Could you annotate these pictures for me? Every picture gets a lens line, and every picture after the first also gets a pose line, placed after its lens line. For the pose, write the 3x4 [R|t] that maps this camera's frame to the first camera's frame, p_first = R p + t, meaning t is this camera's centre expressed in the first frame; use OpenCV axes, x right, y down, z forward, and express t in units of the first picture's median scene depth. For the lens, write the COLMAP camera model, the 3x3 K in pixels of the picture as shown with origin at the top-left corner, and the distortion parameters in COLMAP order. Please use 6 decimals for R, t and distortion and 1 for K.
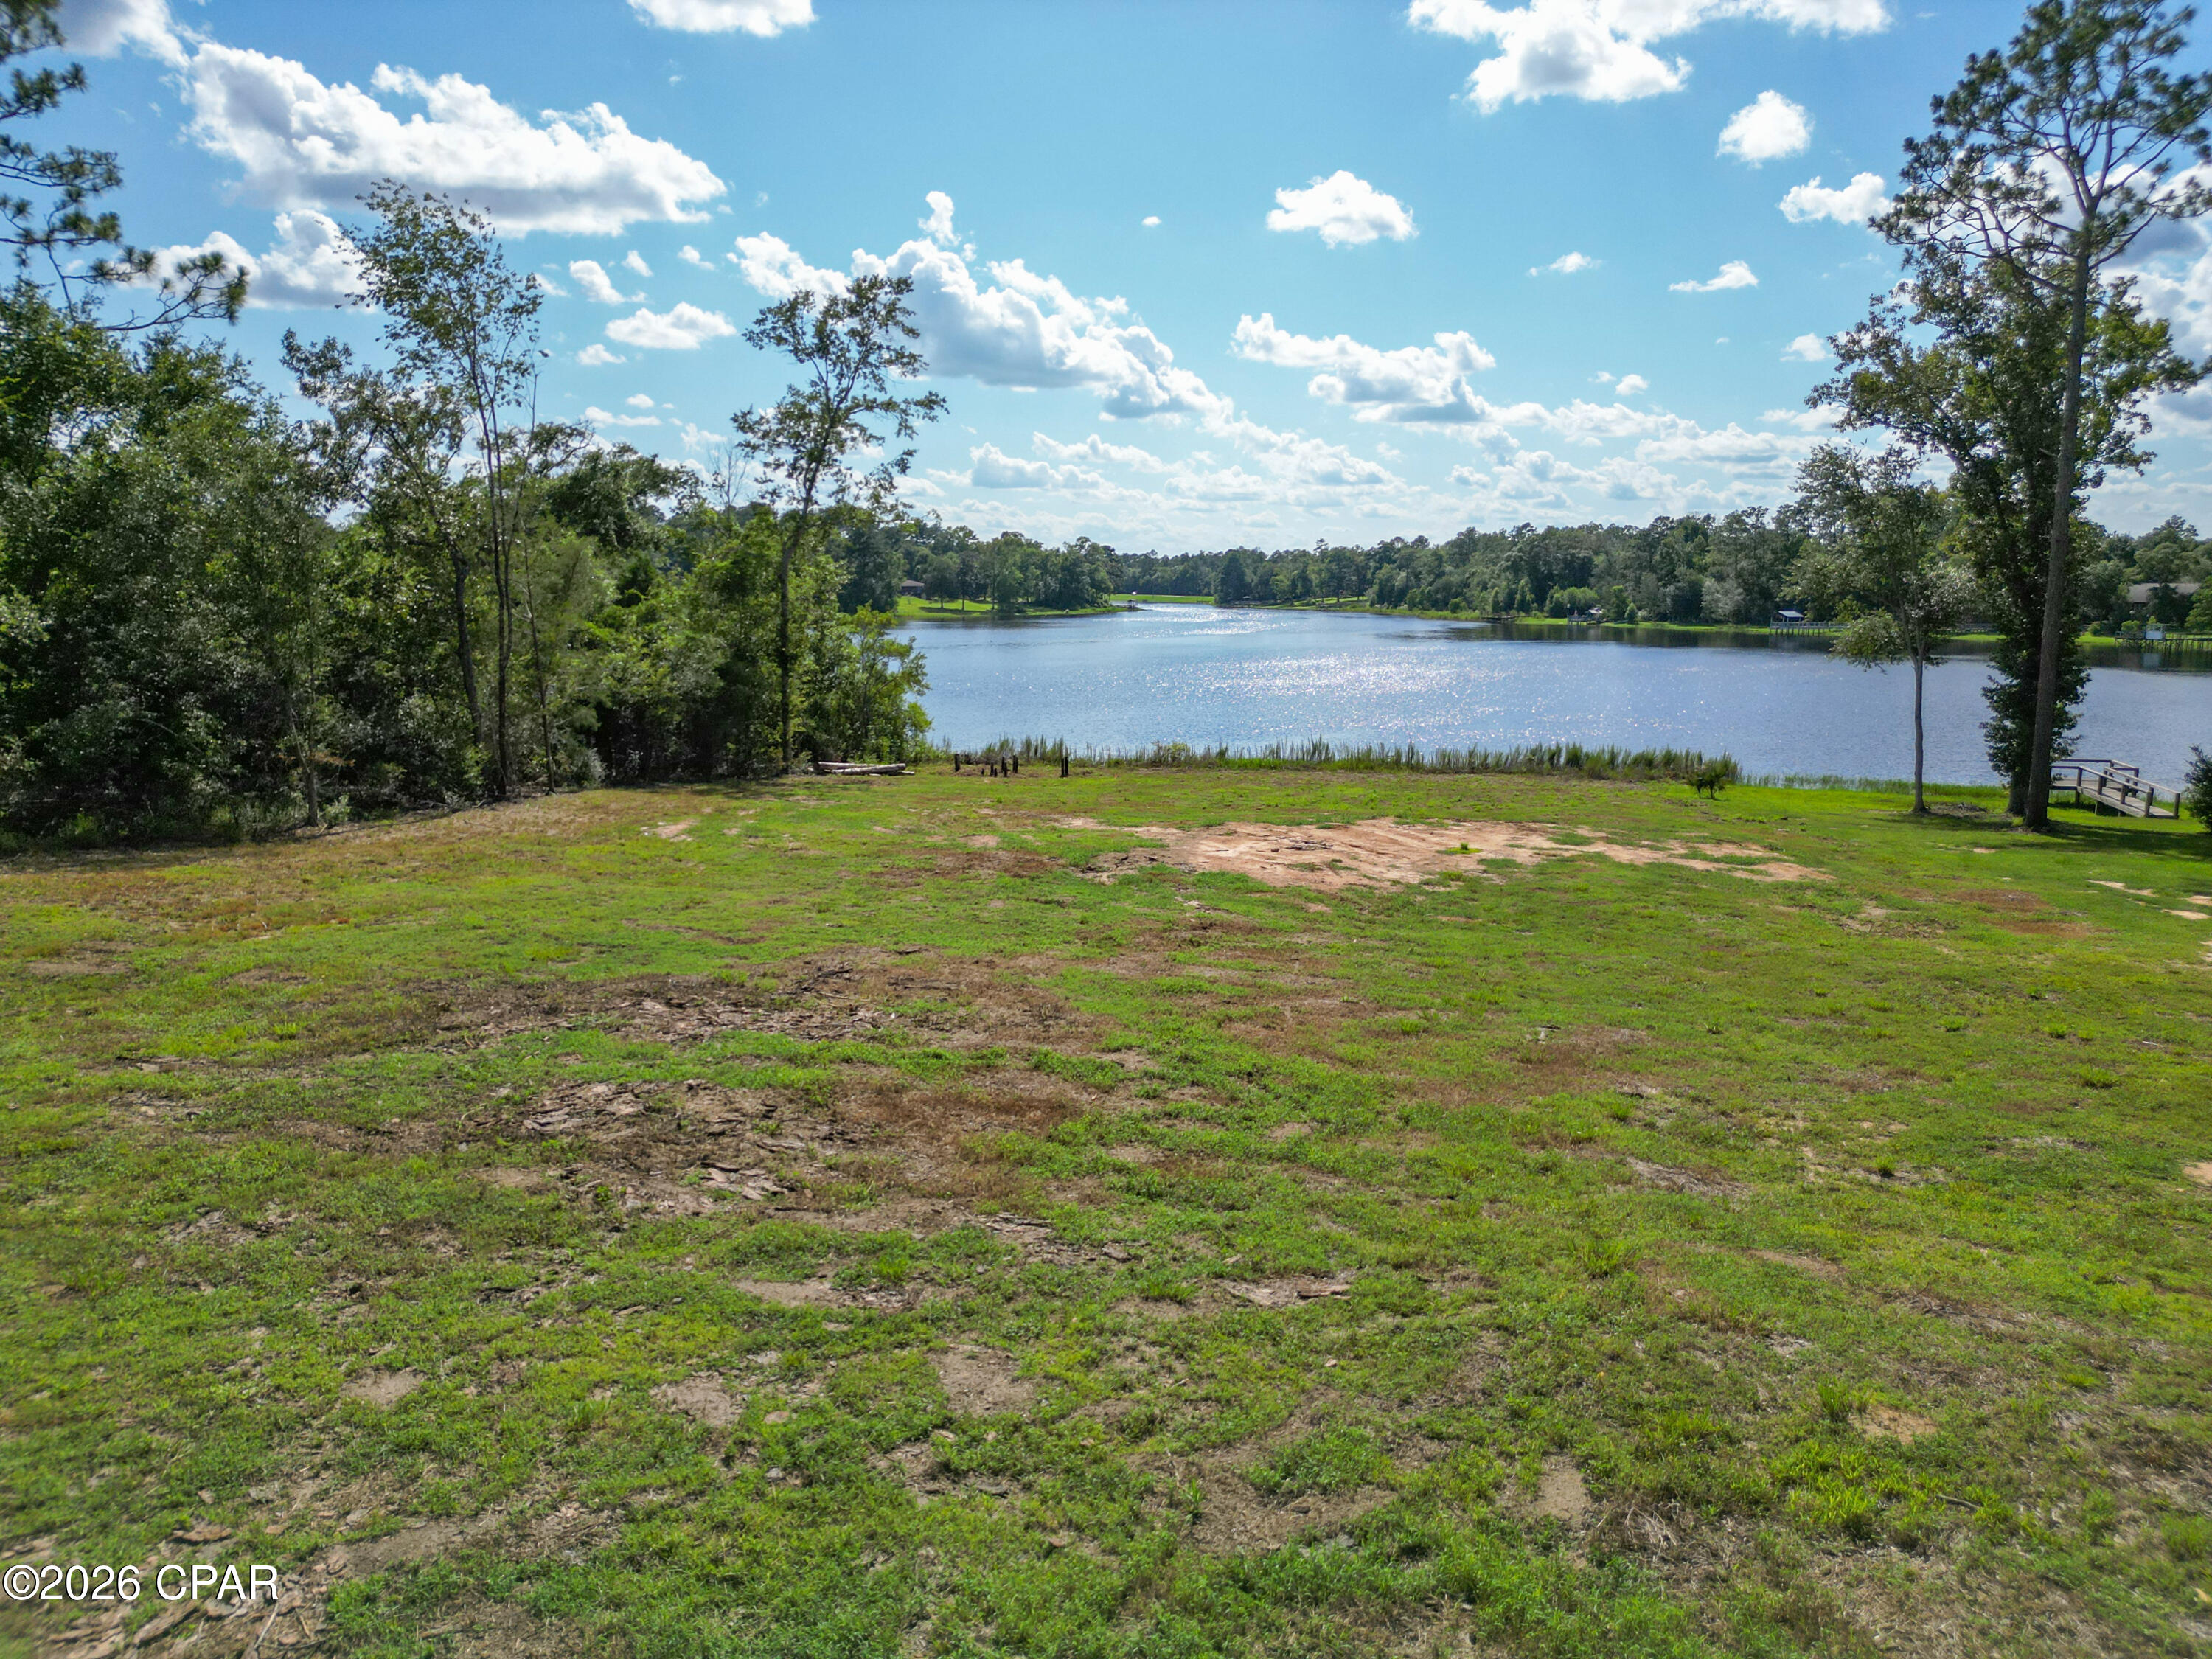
lens RADIAL K [[1546.8, 0, 1106.0], [0, 1546.8, 829.5], [0, 0, 1]] dist [0.067820, -0.069290]
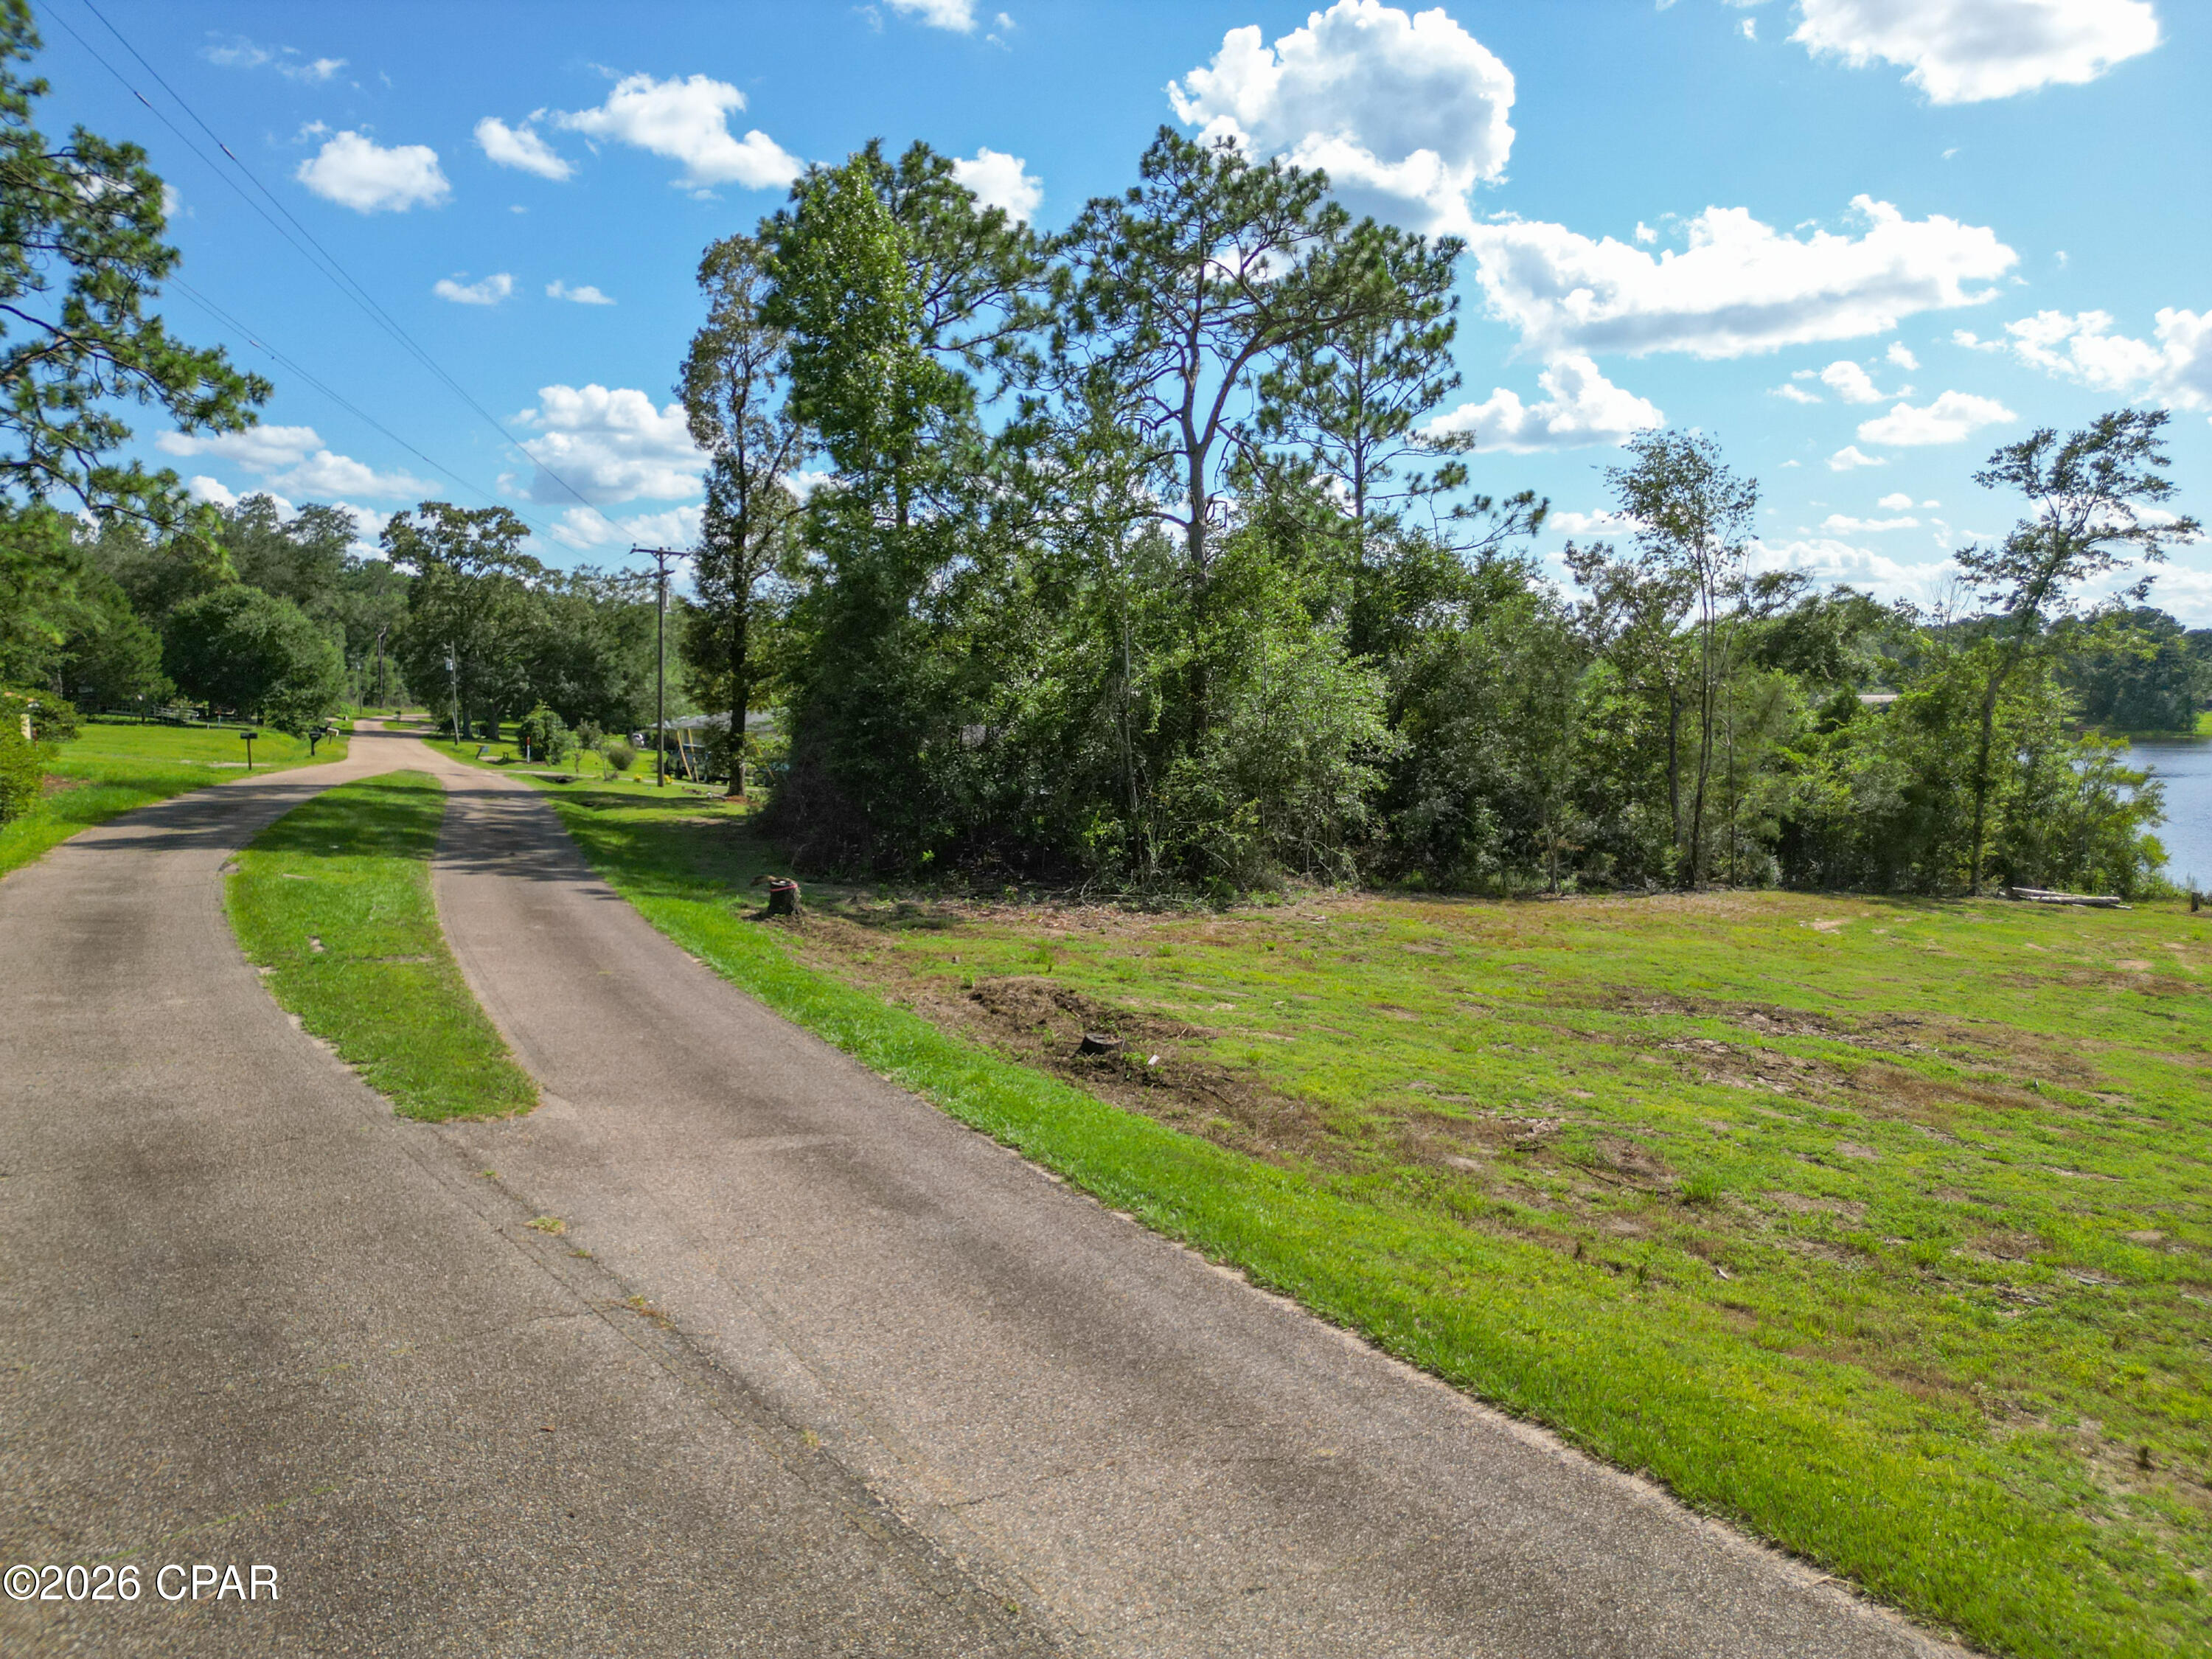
lens RADIAL K [[1543.9, 0, 1106.0], [0, 1543.9, 829.5], [0, 0, 1]] dist [0.045810, 0.000859]
pose [[0.733856, 0.057807, -0.676841, 0.069245], [-0.106551, 0.993835, -0.030646, 0.013264], [0.670897, 0.094608, 0.735491, -0.148824]]
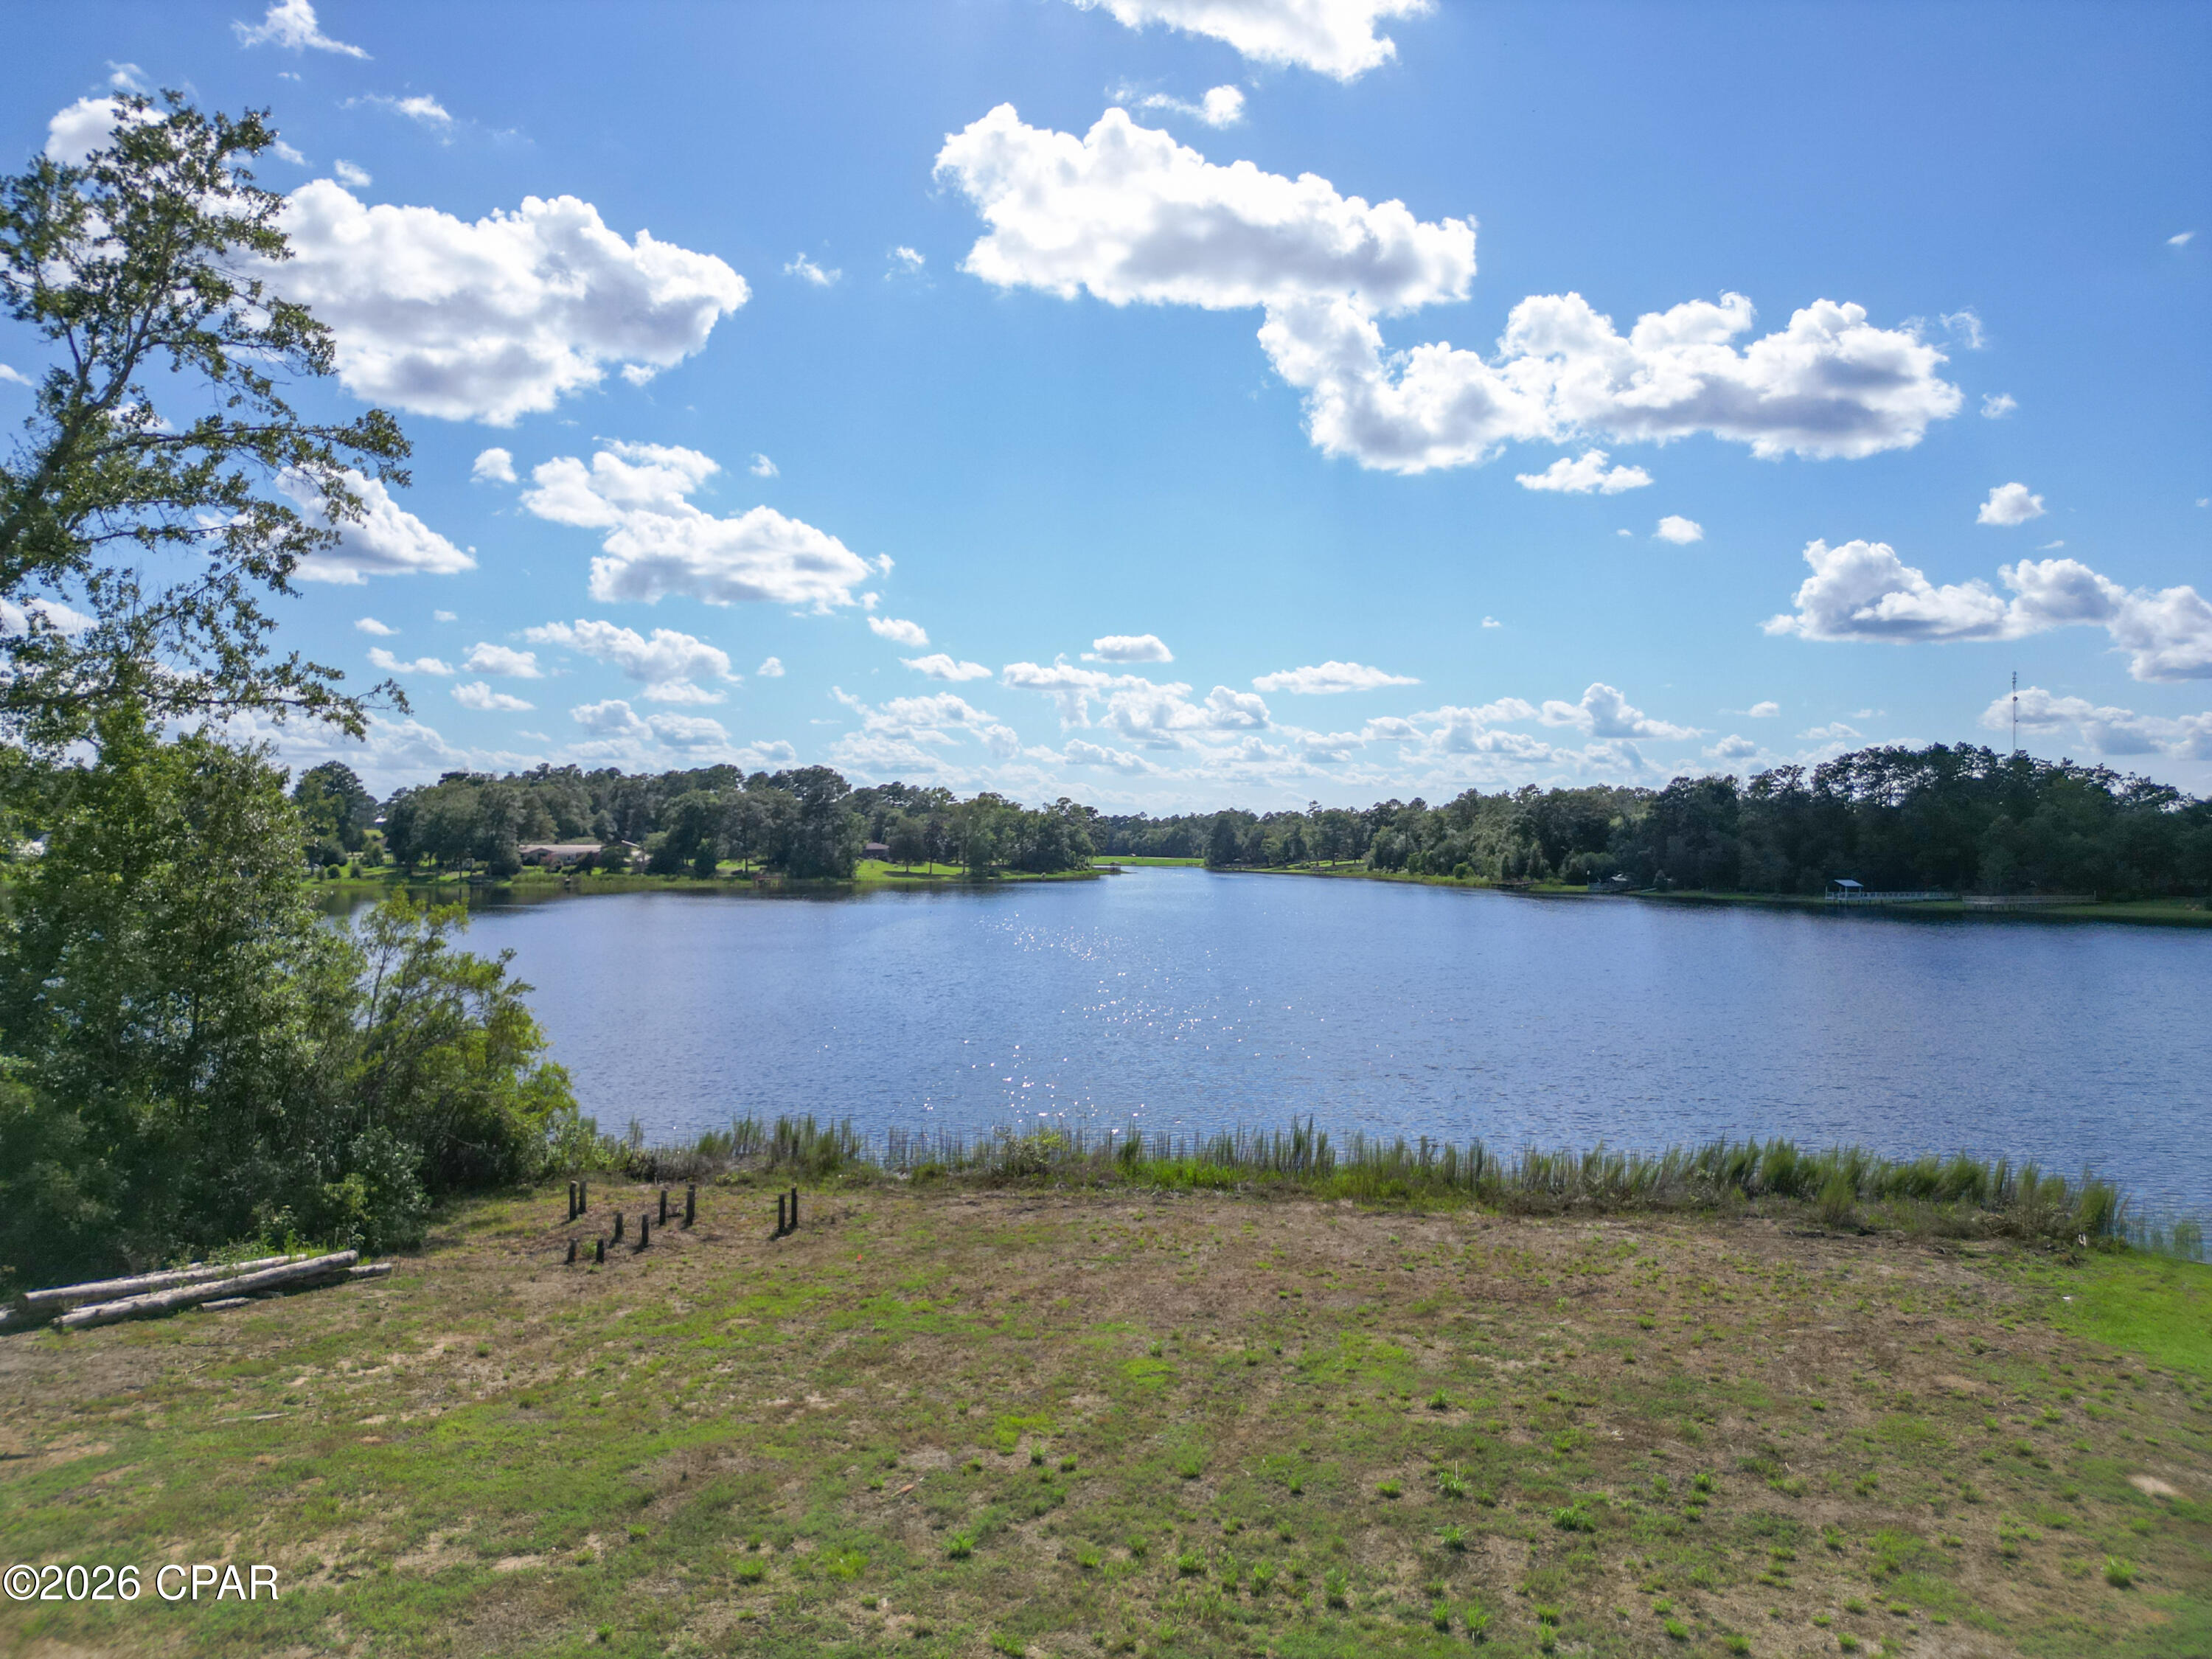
lens RADIAL K [[1546.8, 0, 1106.0], [0, 1546.8, 829.5], [0, 0, 1]] dist [0.067820, -0.069290]
pose [[0.999999, 0.000528, 0.001062, 0.086821], [-0.000343, 0.985931, -0.167155, -0.093202], [-0.001135, 0.167155, 0.985930, 0.580513]]
